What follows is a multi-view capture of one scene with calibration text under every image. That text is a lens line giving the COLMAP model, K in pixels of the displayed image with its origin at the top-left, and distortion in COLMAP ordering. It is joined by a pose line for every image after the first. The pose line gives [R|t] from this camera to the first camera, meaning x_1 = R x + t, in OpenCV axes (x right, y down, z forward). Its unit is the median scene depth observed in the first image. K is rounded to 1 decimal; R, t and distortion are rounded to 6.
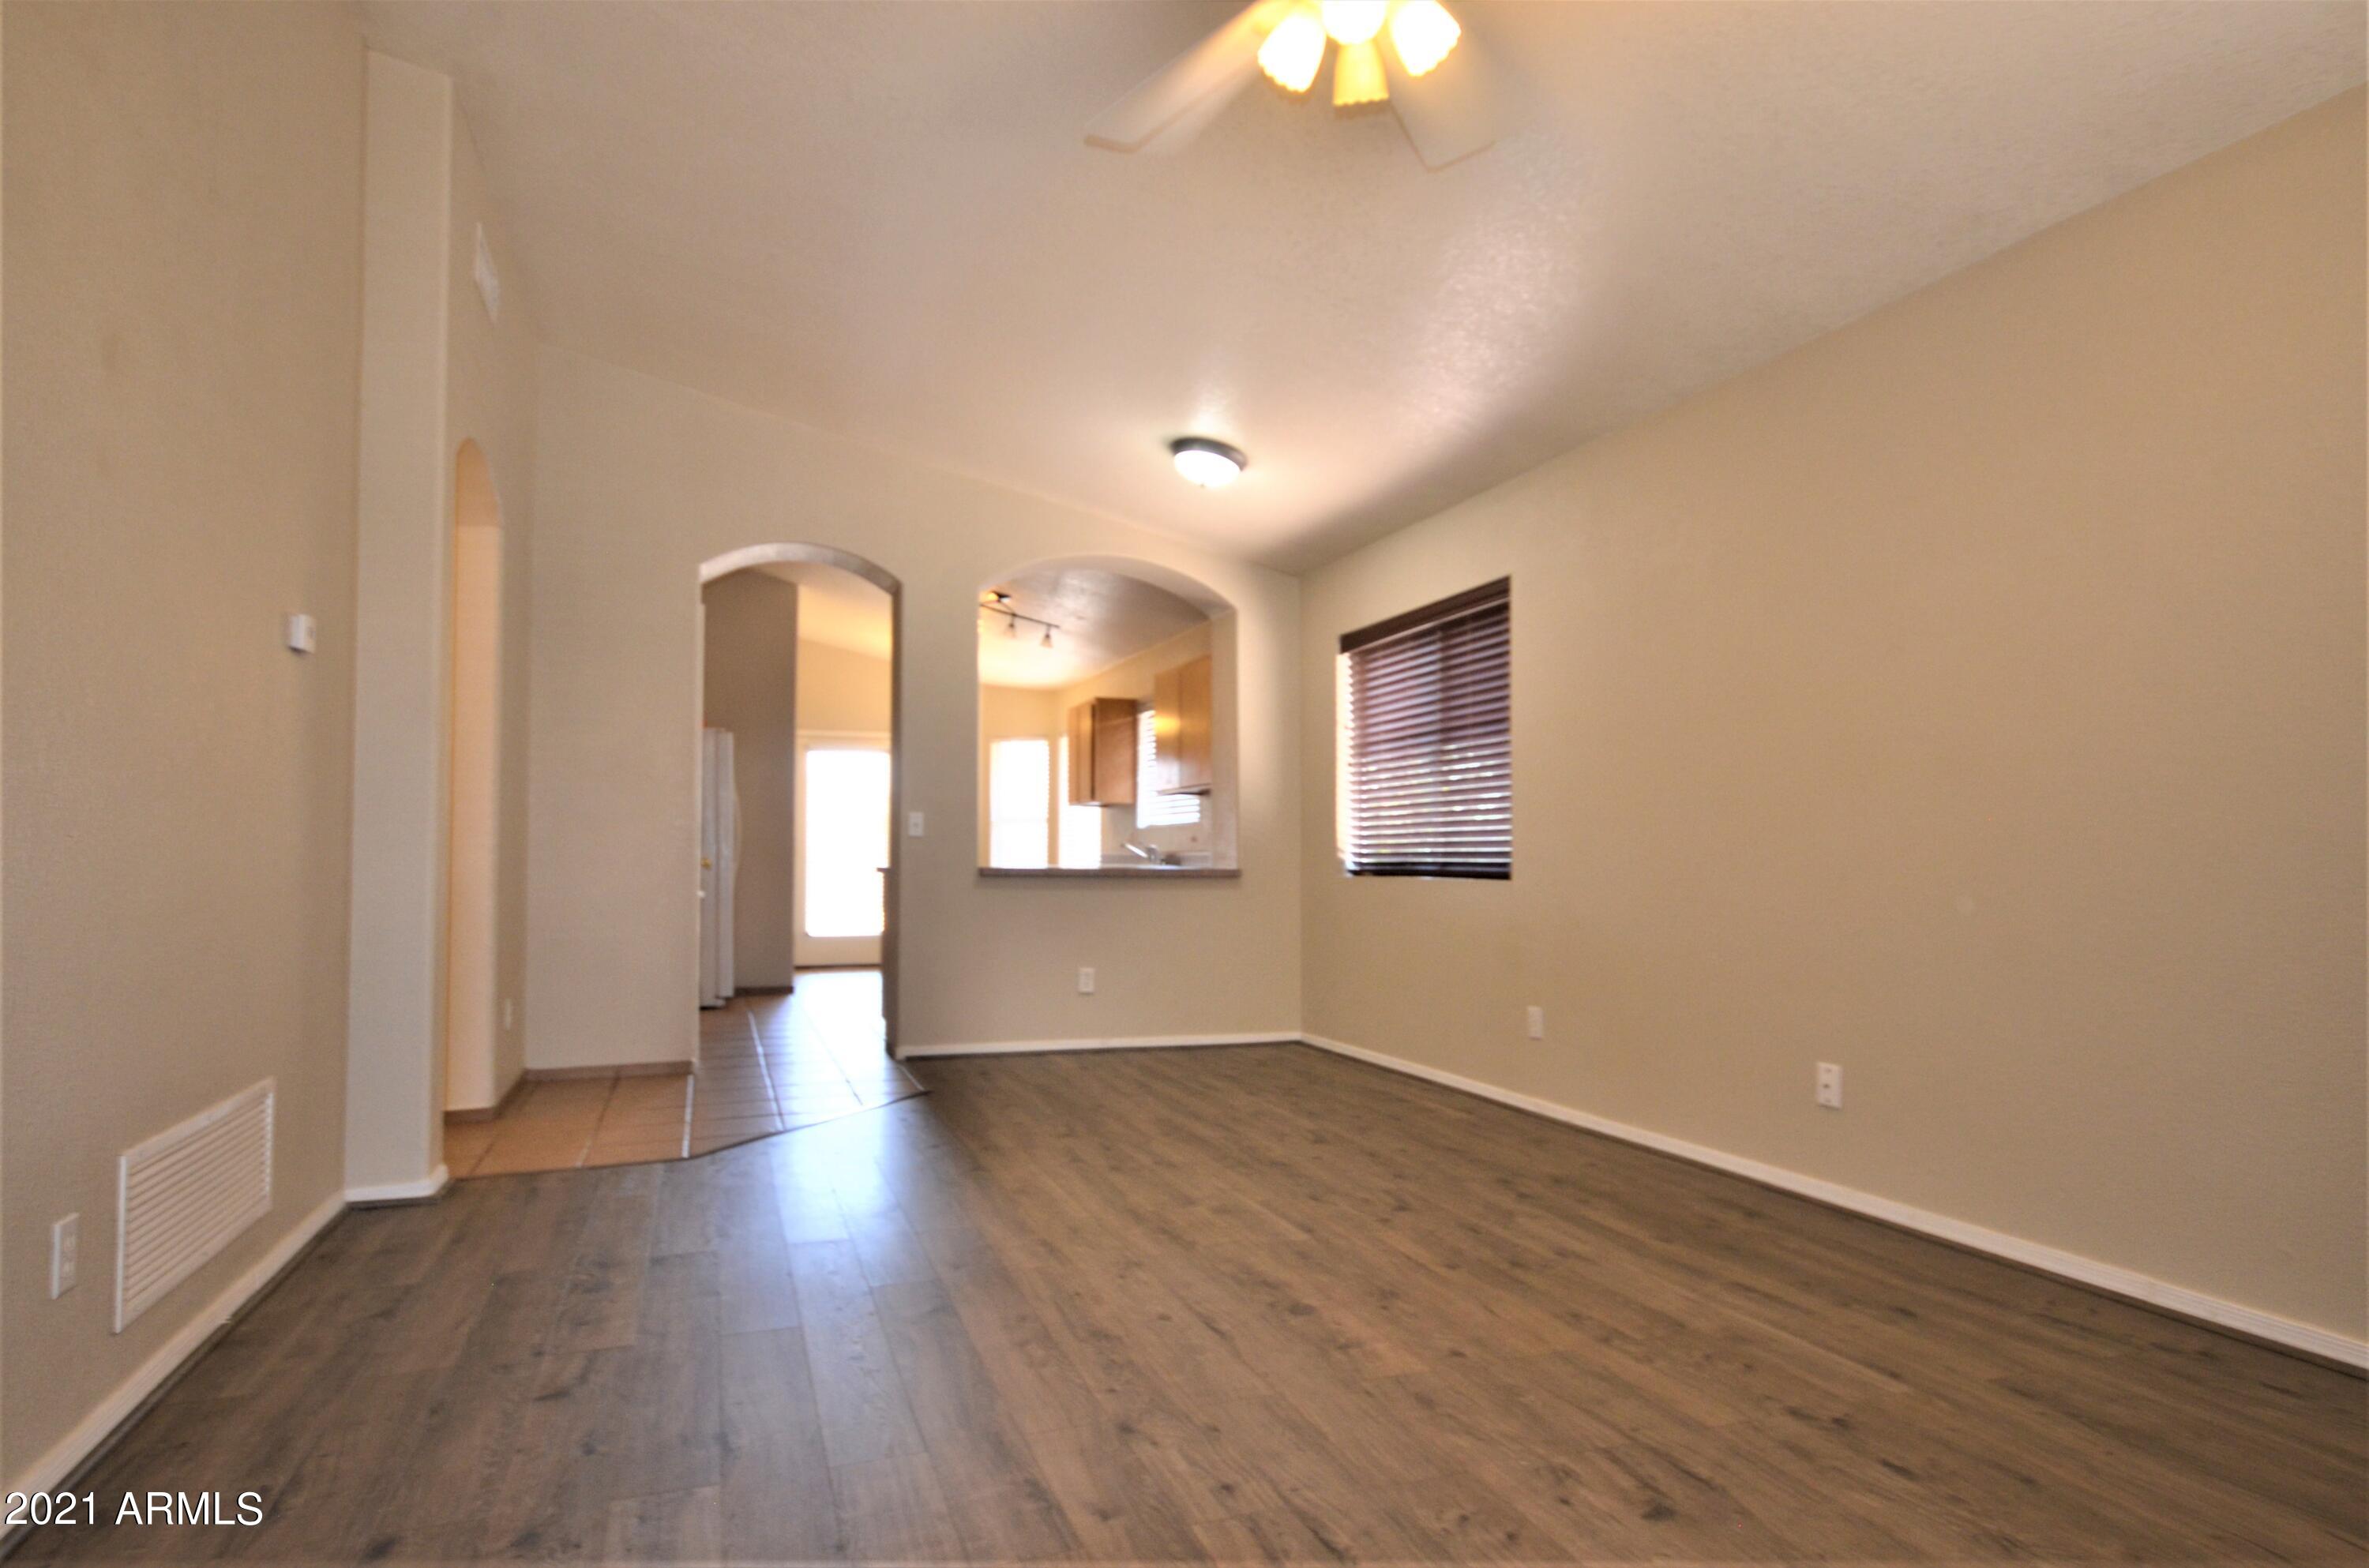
lens RADIAL K [[1300.8, 0, 1182.2], [0, 1300.8, 819.4], [0, 0, 1]] dist [-0.000415, 0.014054]
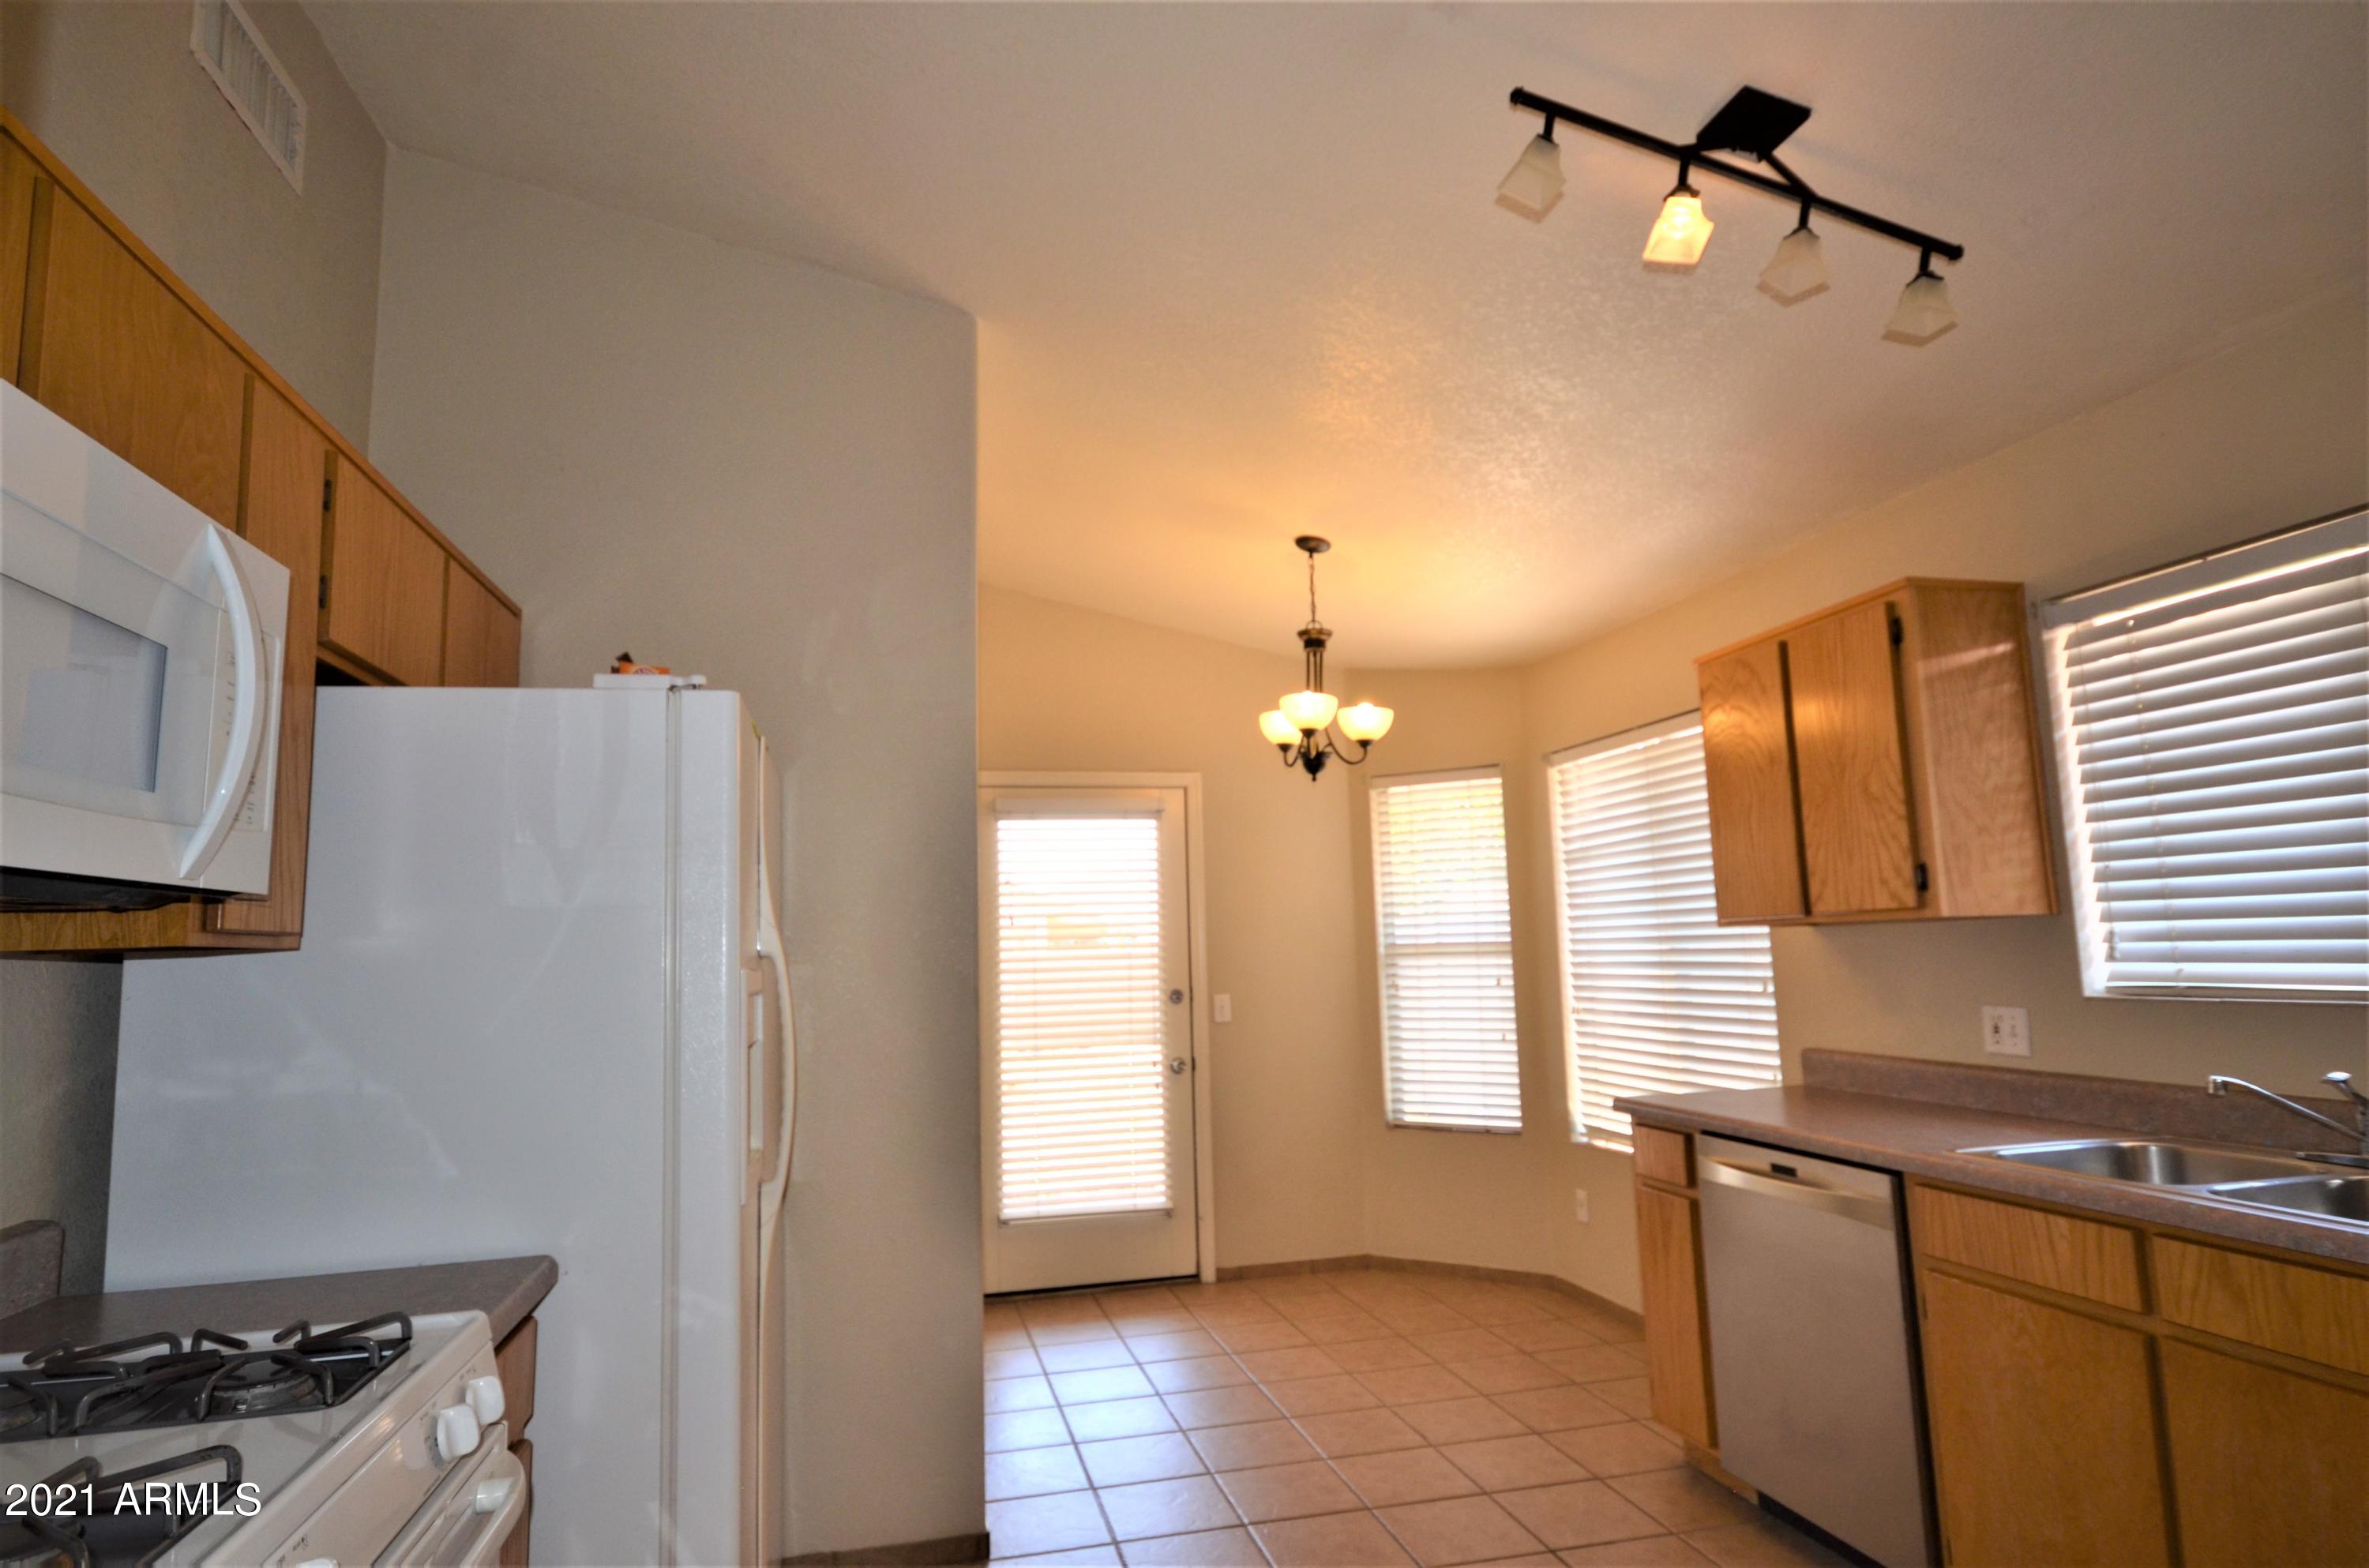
lens RADIAL K [[1282.6, 0, 1171.5], [0, 1282.6, 802.3], [0, 0, 1]] dist [0.002498, 0.017684]
pose [[0.990334, -0.044089, -0.131512, -0.200787], [0.033018, 0.995816, -0.085206, -0.020731], [0.134718, 0.080041, 0.987646, 0.668507]]
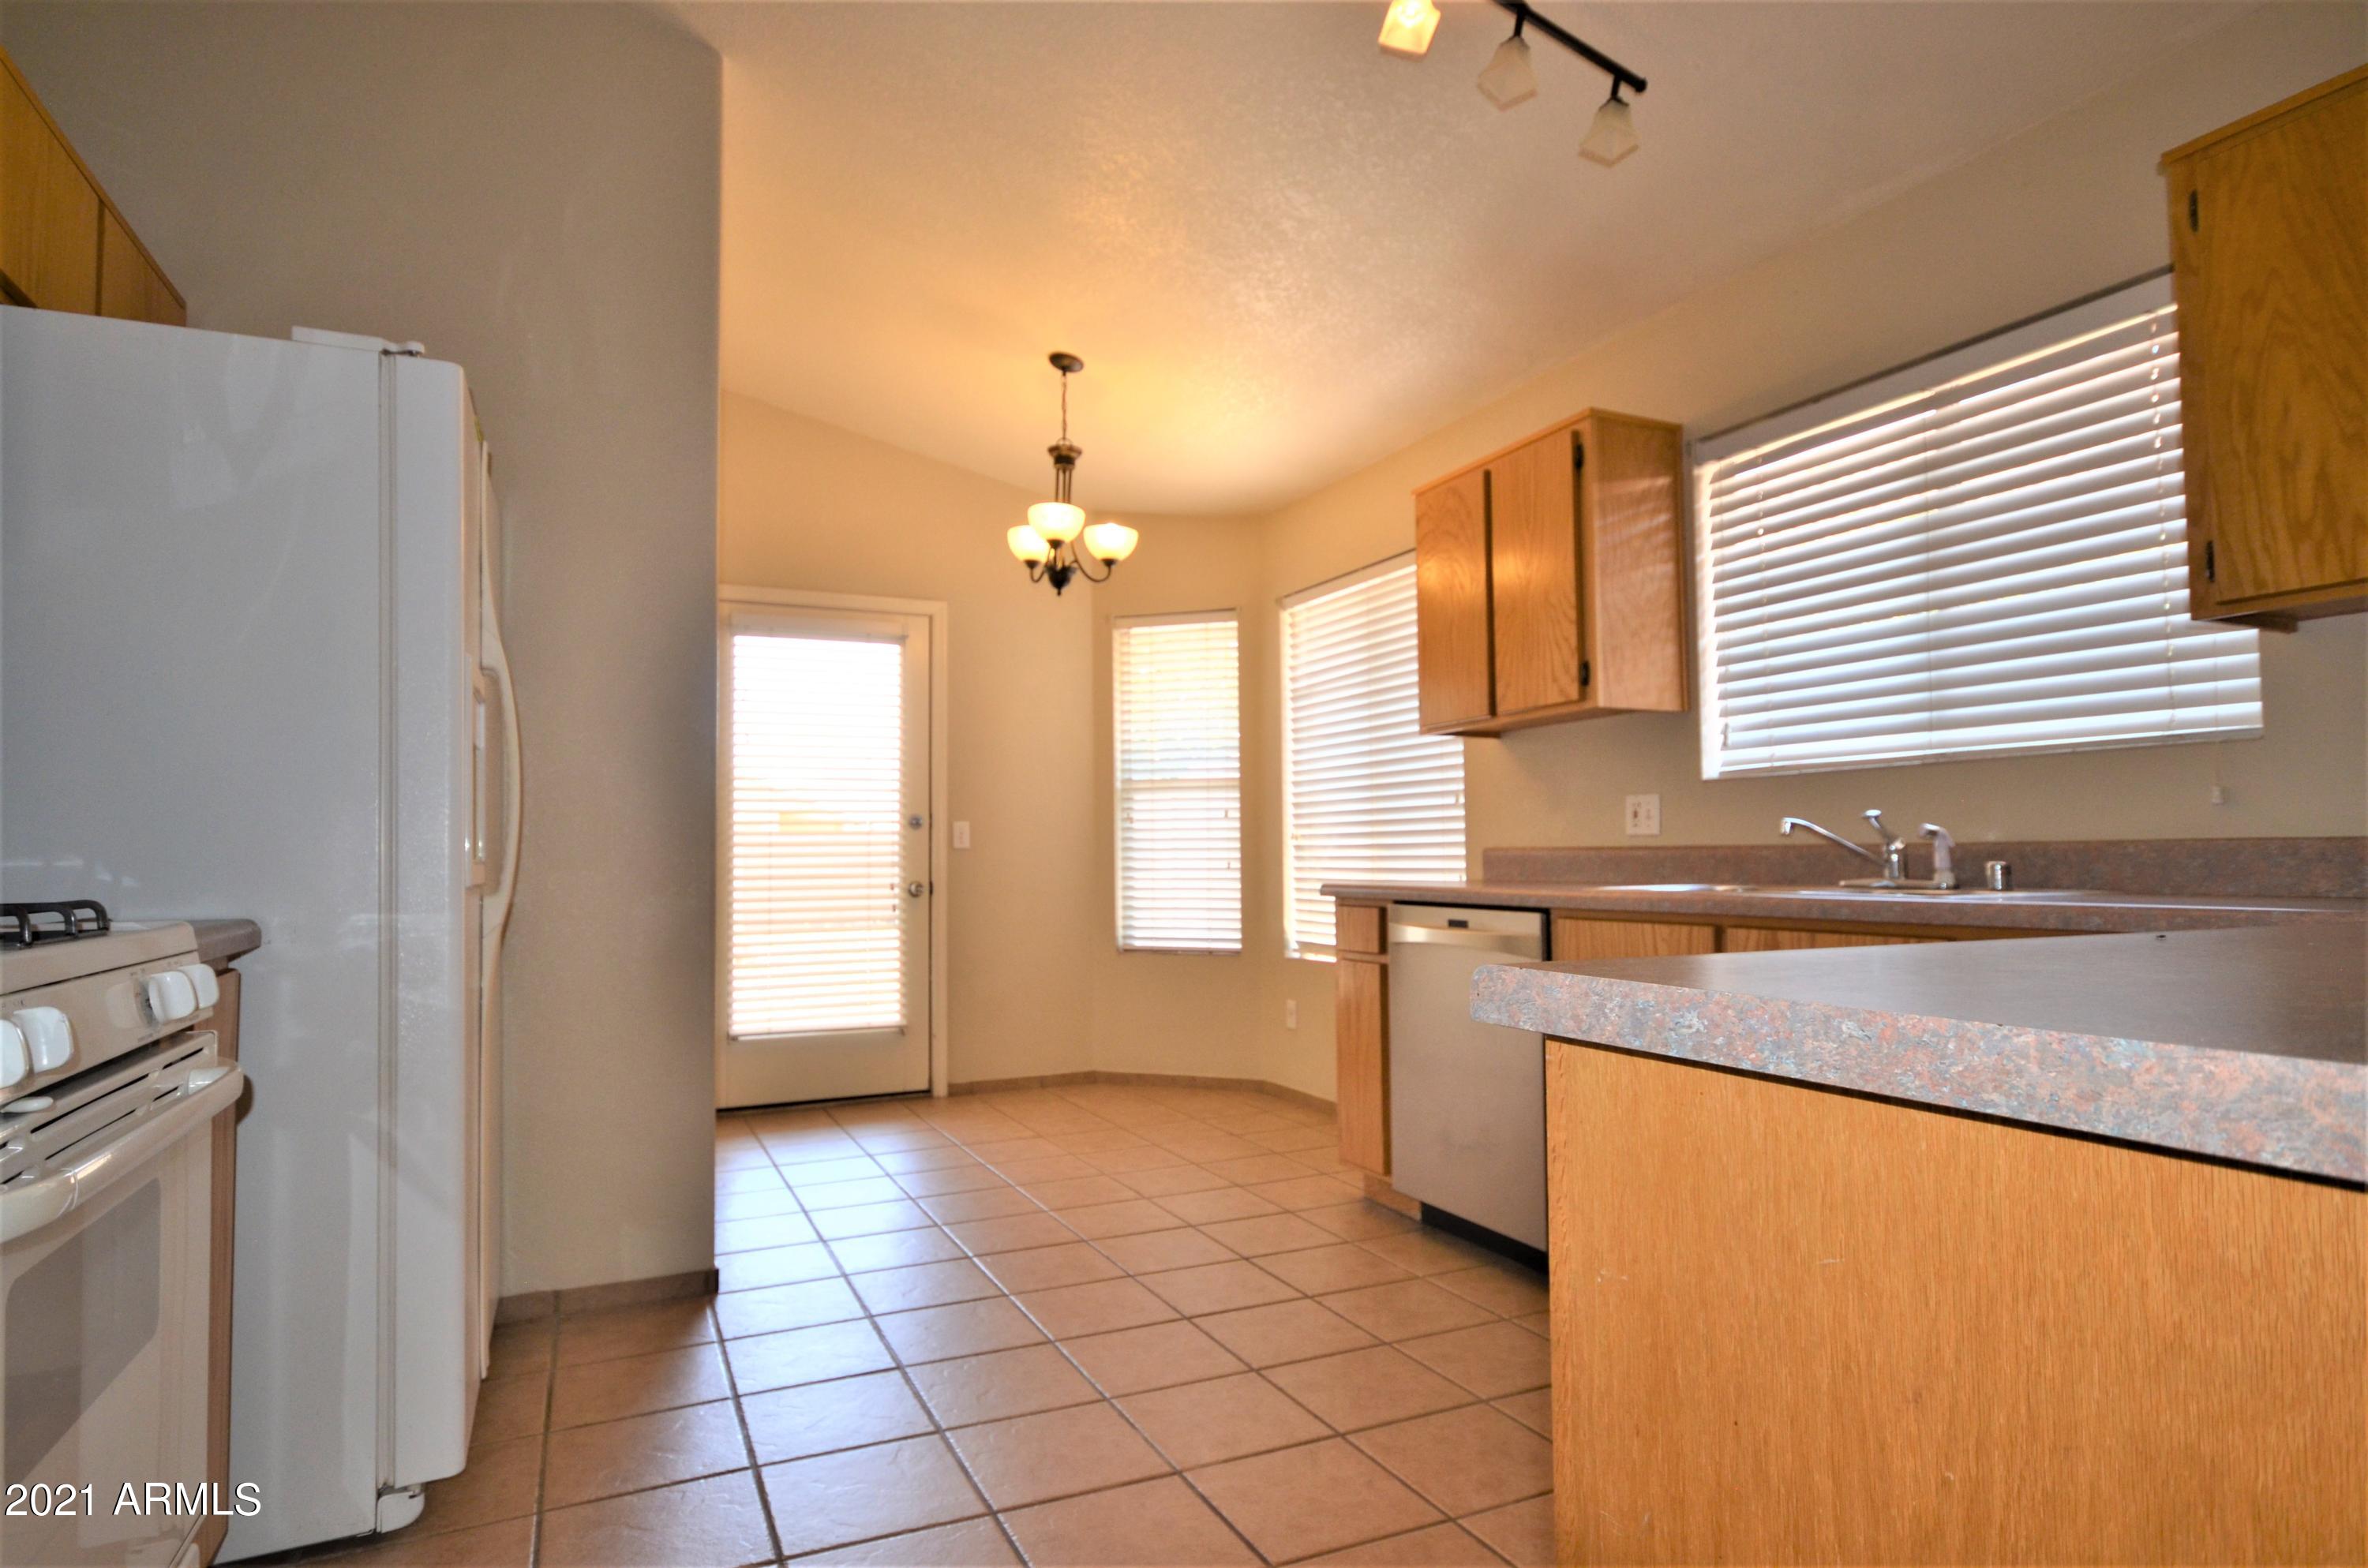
lens RADIAL K [[1288.4, 0, 1180.9], [0, 1288.4, 818.1], [0, 0, 1]] dist [0.007850, 0.003298]
pose [[0.997374, -0.007529, 0.072034, -0.200519], [0.008208, 0.999925, -0.009136, 0.018099], [-0.071959, 0.009703, 0.997360, 0.654168]]
